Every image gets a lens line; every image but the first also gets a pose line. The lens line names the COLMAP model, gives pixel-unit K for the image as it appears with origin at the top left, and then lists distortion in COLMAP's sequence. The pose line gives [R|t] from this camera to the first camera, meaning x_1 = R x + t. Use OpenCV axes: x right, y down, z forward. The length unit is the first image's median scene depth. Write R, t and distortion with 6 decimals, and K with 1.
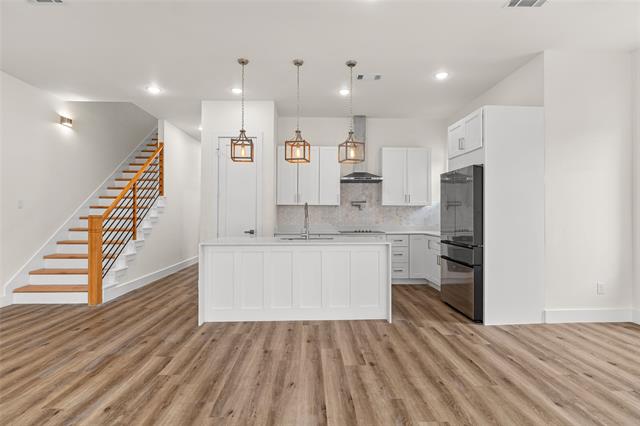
lens RADIAL K [[325.2, 0, 320.0], [0, 325.2, 213.0], [0, 0, 1]] dist [-0.010540, 0.000782]
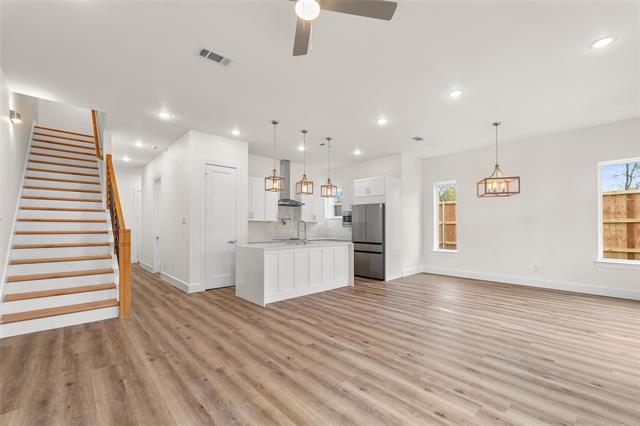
lens RADIAL K [[277.1, 0, 314.6], [0, 277.1, 227.2], [0, 0, 1]] dist [0.000350, 0.000120]
pose [[0.770993, -0.003775, 0.636833, -0.964292], [0.001139, 0.999989, 0.004549, -0.006441], [-0.636843, -0.002782, 0.770989, -0.076970]]
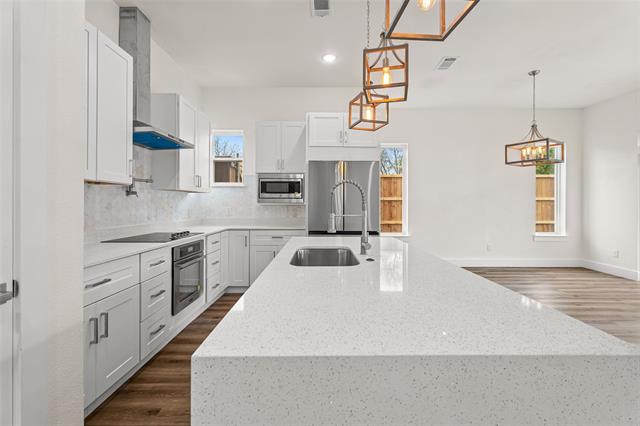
lens RADIAL K [[284.1, 0, 327.1], [0, 284.1, 202.9], [0, 0, 1]] dist [0.002170, 0.000237]
pose [[0.031774, -0.001398, 0.999494, -0.550437], [-0.004087, 0.999990, 0.001529, -0.000345], [-0.999487, -0.004133, 0.031768, 1.145474]]
